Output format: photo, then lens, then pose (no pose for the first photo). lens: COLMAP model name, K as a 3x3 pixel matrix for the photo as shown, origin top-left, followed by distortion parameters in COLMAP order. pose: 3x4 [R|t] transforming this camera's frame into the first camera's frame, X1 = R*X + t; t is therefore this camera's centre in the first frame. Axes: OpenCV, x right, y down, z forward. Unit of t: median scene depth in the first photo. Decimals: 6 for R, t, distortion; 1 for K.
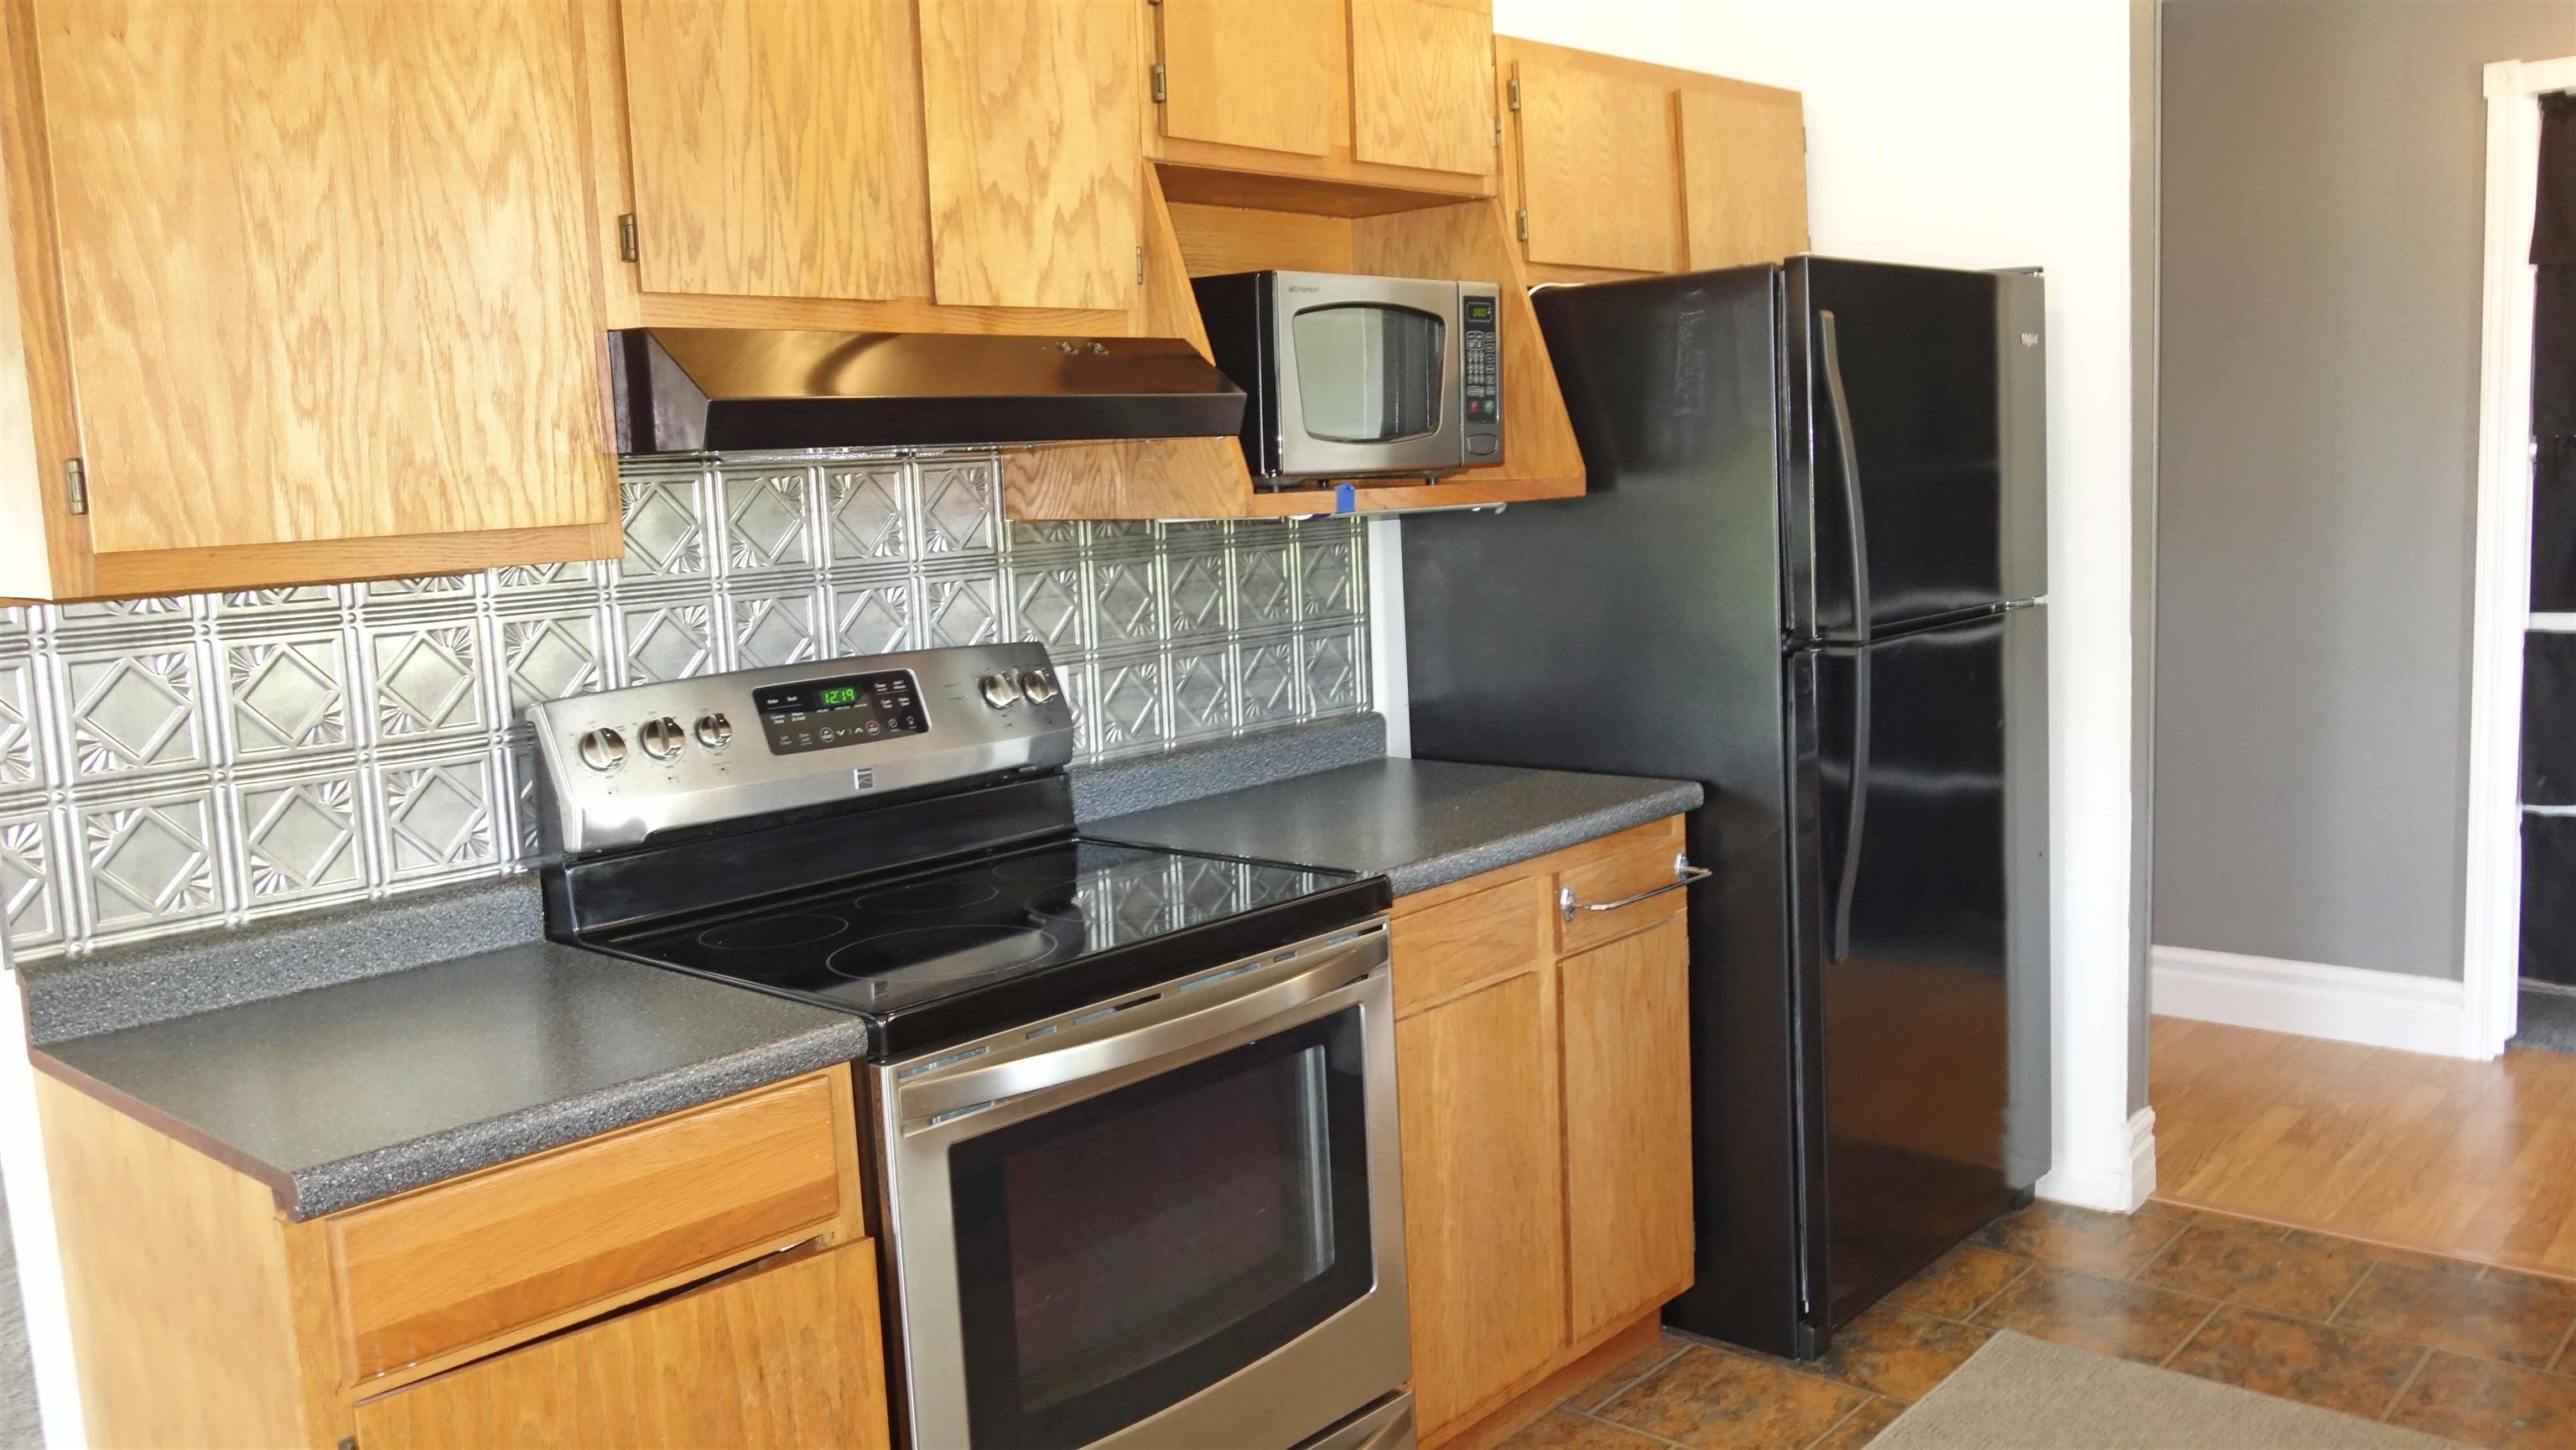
lens RADIAL K [[2035.8, 0, 1279.7], [0, 2035.8, 727.9], [0, 0, 1]] dist [-0.005580, -0.017826]
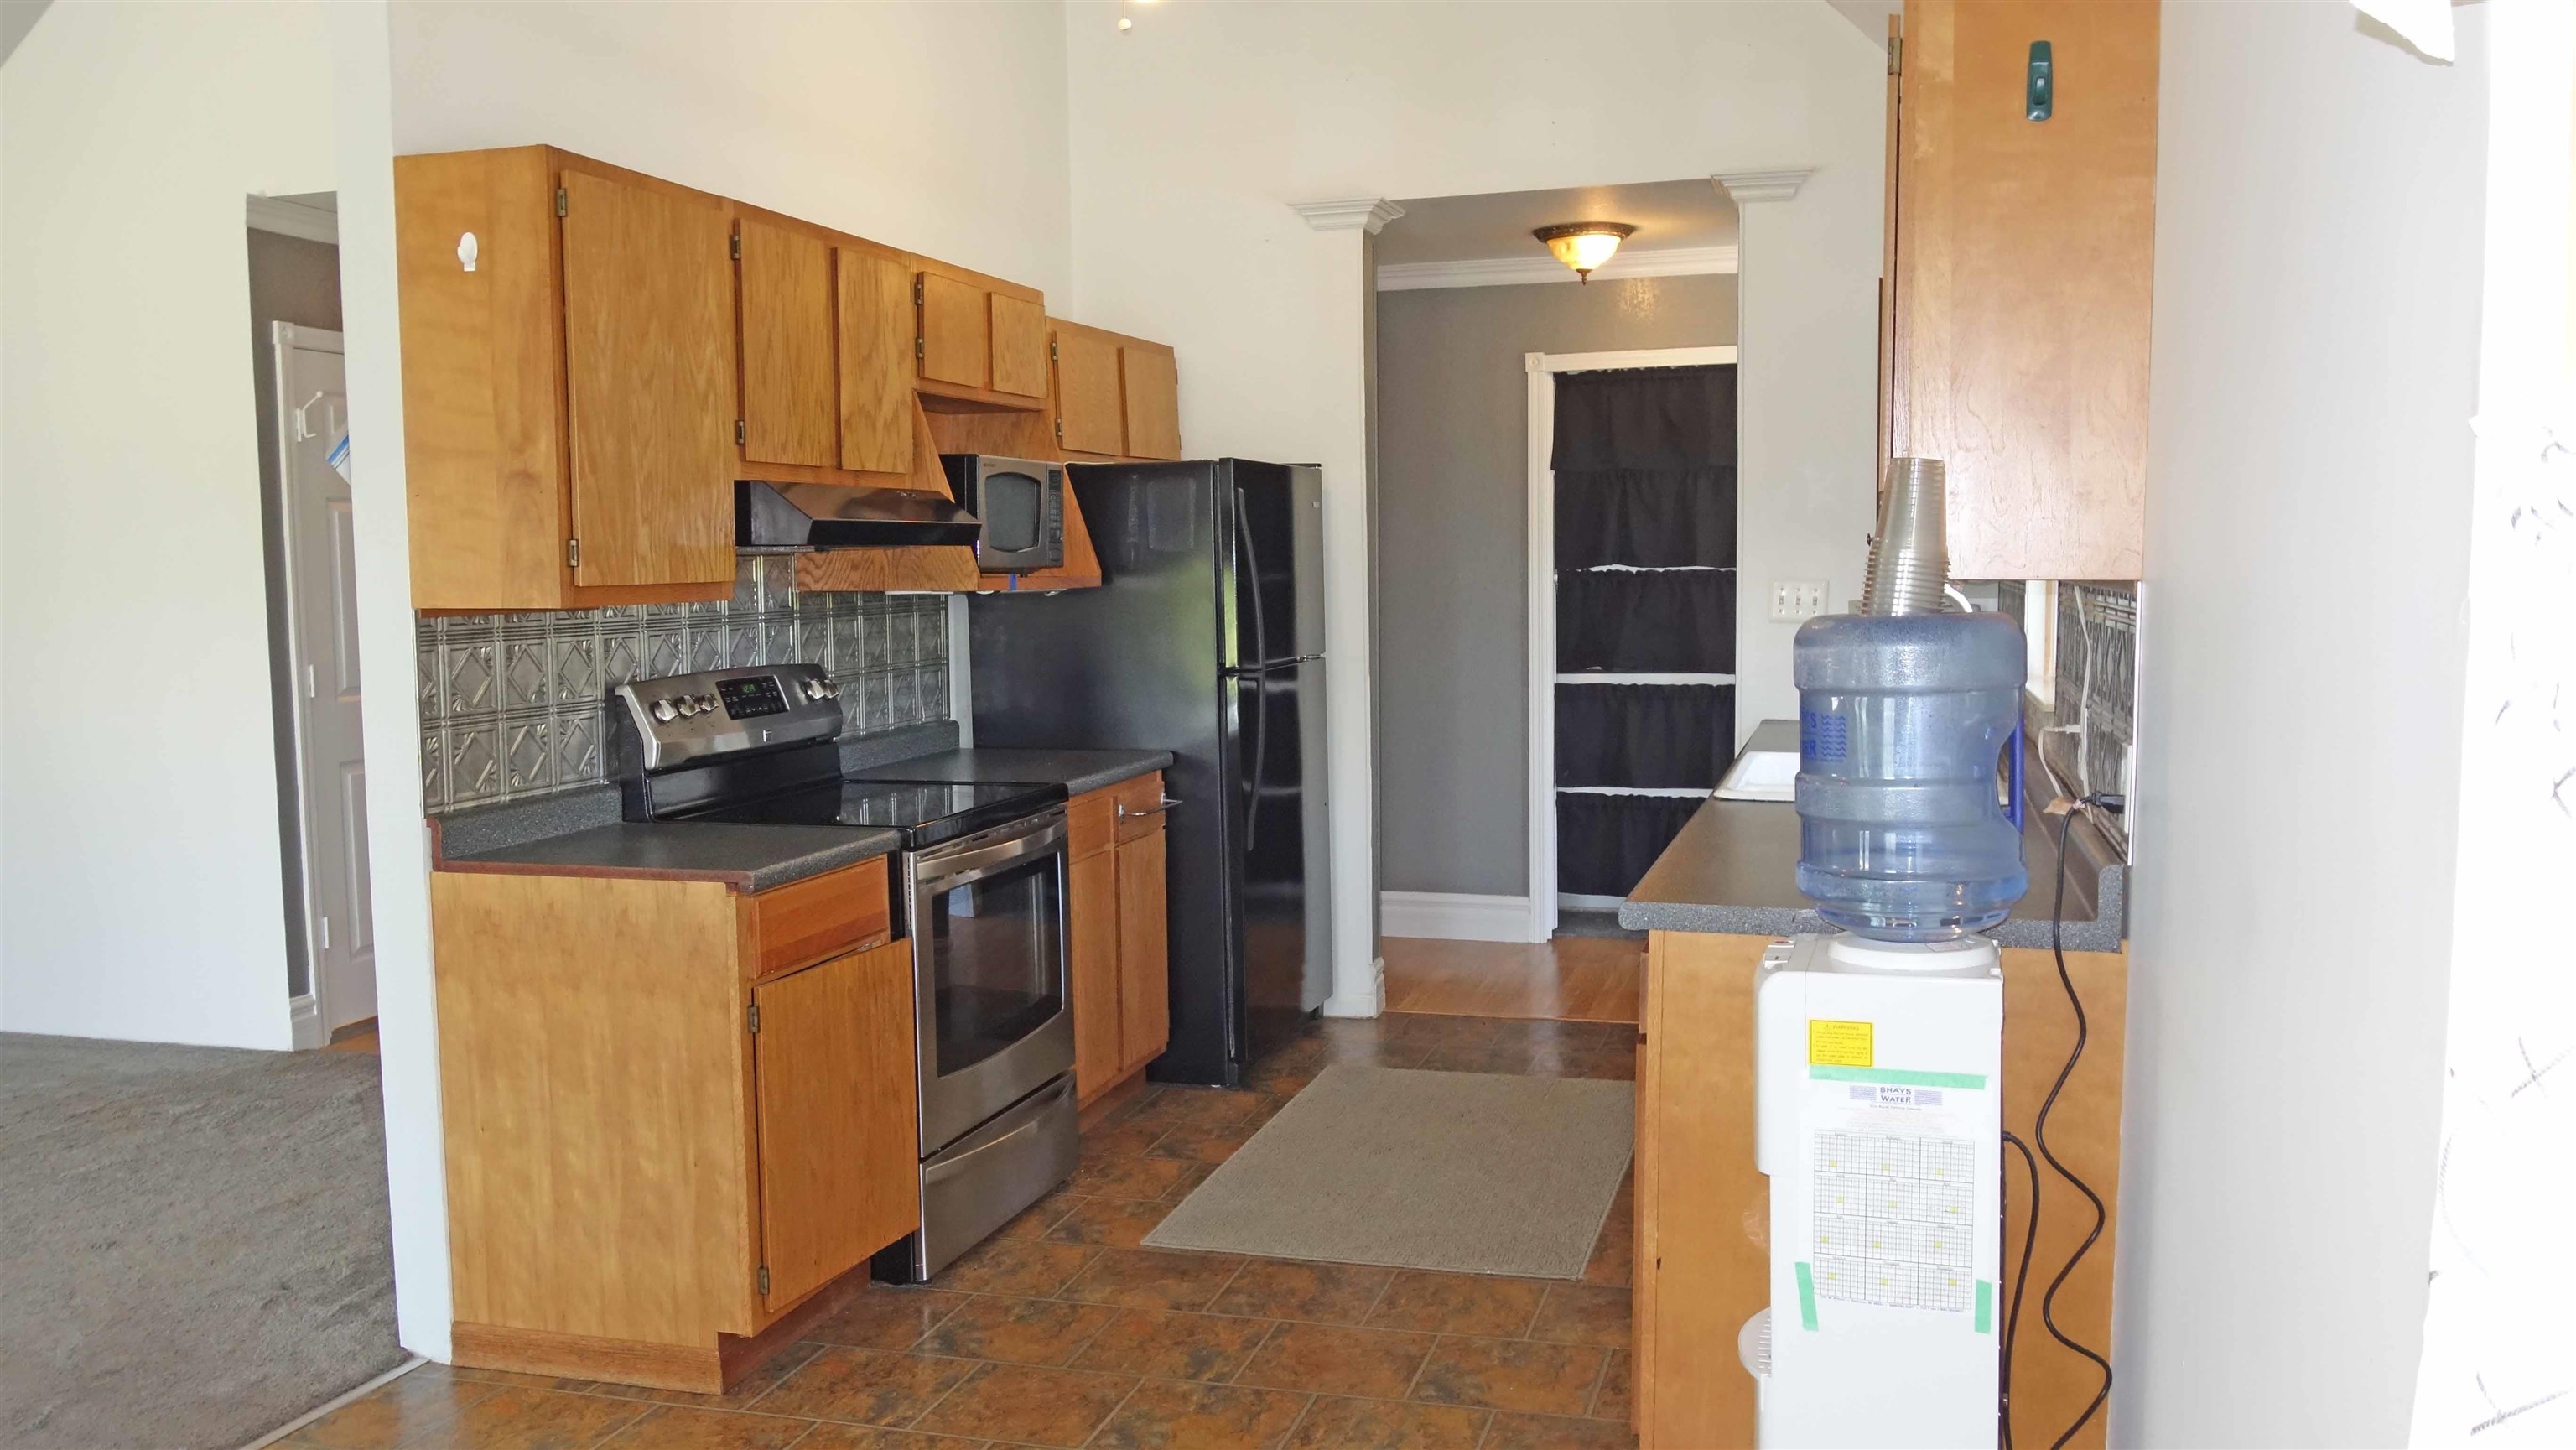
lens RADIAL K [[2035.8, 0, 1294.0], [0, 2035.8, 723.4], [0, 0, 1]] dist [-0.005580, -0.017826]
pose [[0.900764, -0.002852, 0.434299, -0.469212], [0.028471, 0.998215, -0.052496, 0.099978], [-0.433374, 0.059651, 0.899238, -0.633698]]
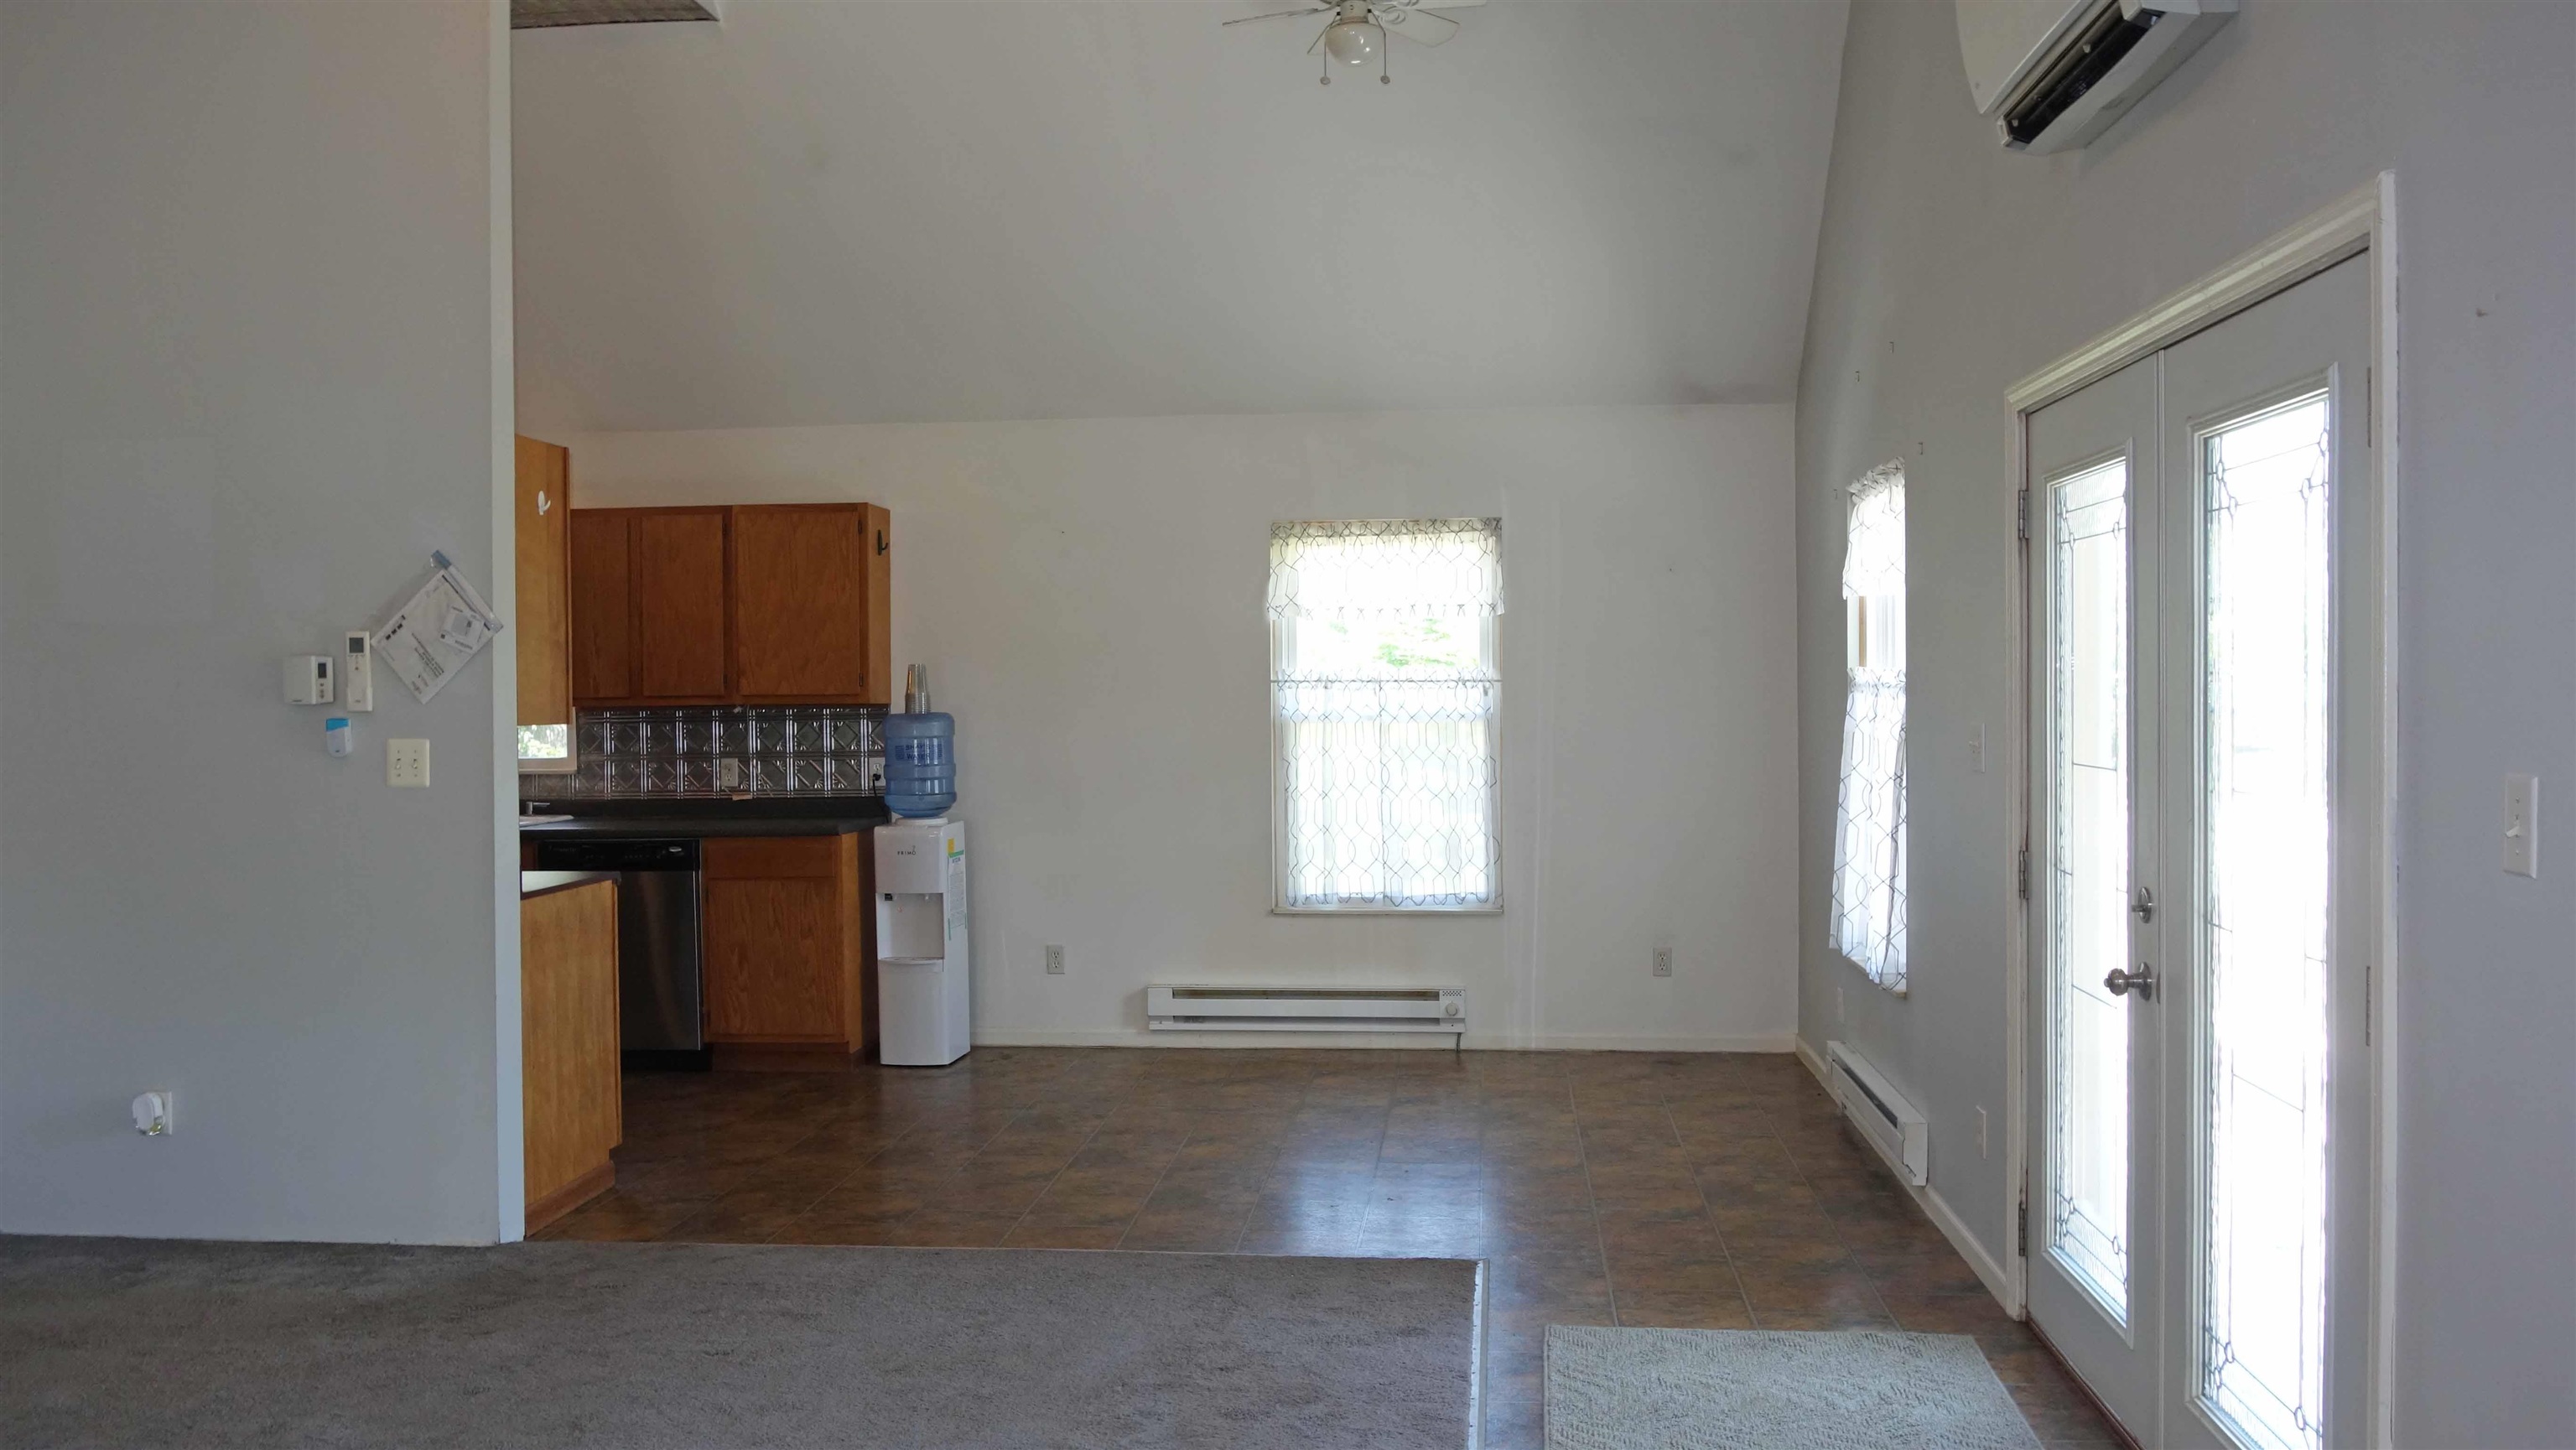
lens RADIAL K [[2035.8, 0, 1291.5], [0, 2035.8, 733.5], [0, 0, 1]] dist [-0.005580, -0.017826]
pose [[-0.589024, 0.030973, 0.807522, -2.349974], [0.141250, 0.987828, 0.065142, -0.065023], [-0.795675, 0.152433, -0.586229, 1.234409]]
